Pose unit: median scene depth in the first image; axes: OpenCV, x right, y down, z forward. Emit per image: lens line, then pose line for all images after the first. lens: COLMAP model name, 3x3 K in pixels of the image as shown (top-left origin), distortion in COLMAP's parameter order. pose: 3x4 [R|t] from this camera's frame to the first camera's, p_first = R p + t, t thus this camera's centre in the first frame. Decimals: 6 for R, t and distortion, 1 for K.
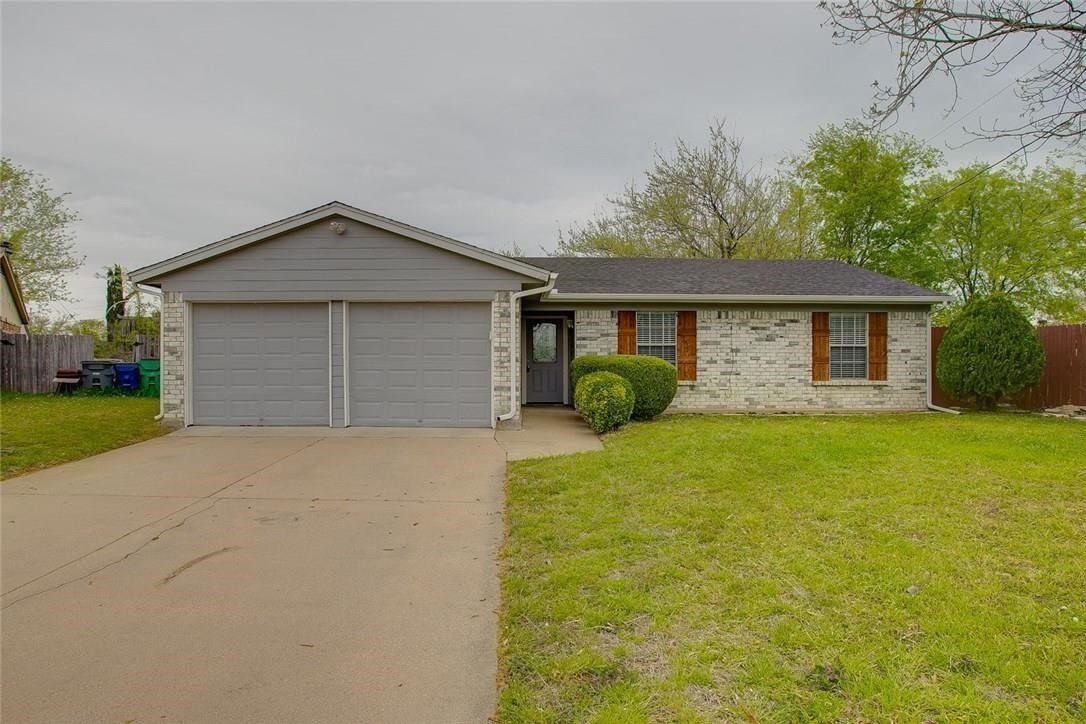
lens RADIAL K [[527.6, 0, 535.7], [0, 527.6, 368.7], [0, 0, 1]] dist [-0.078322, 0.039965]
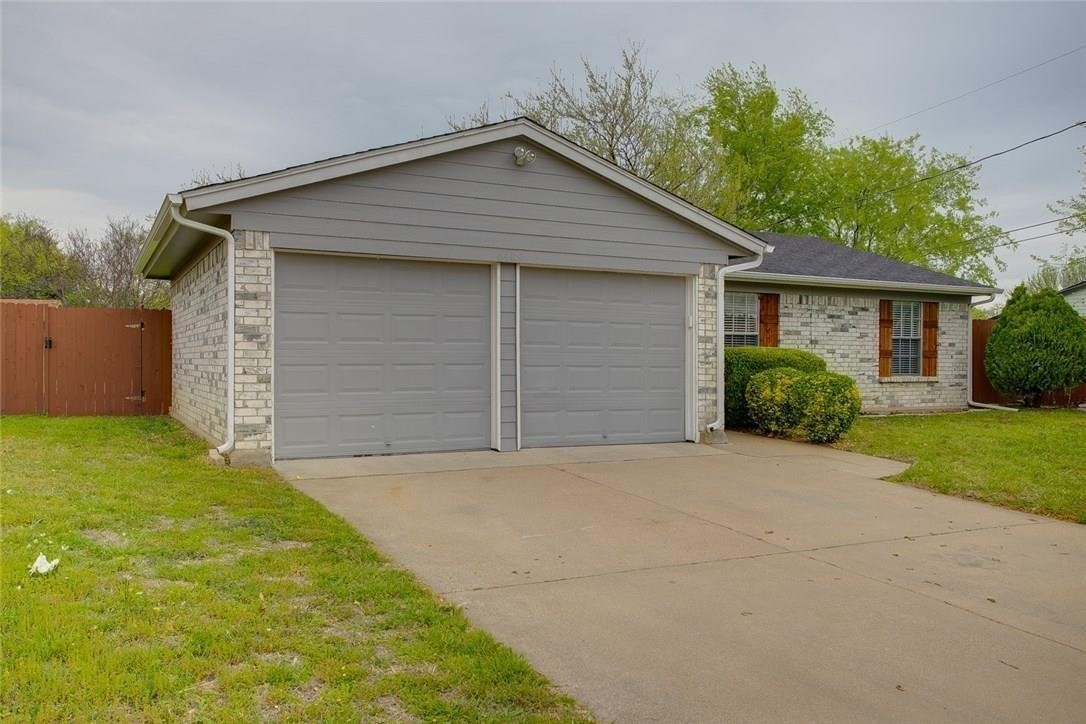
lens RADIAL K [[768.5, 0, 389.3], [0, 768.5, 359.3], [0, 0, 1]] dist [-0.008311, -0.001738]
pose [[0.920700, 0.003394, 0.390255, -0.755021], [-0.005699, 0.999972, 0.004748, -0.008435], [-0.390228, -0.006596, 0.920694, 0.117236]]
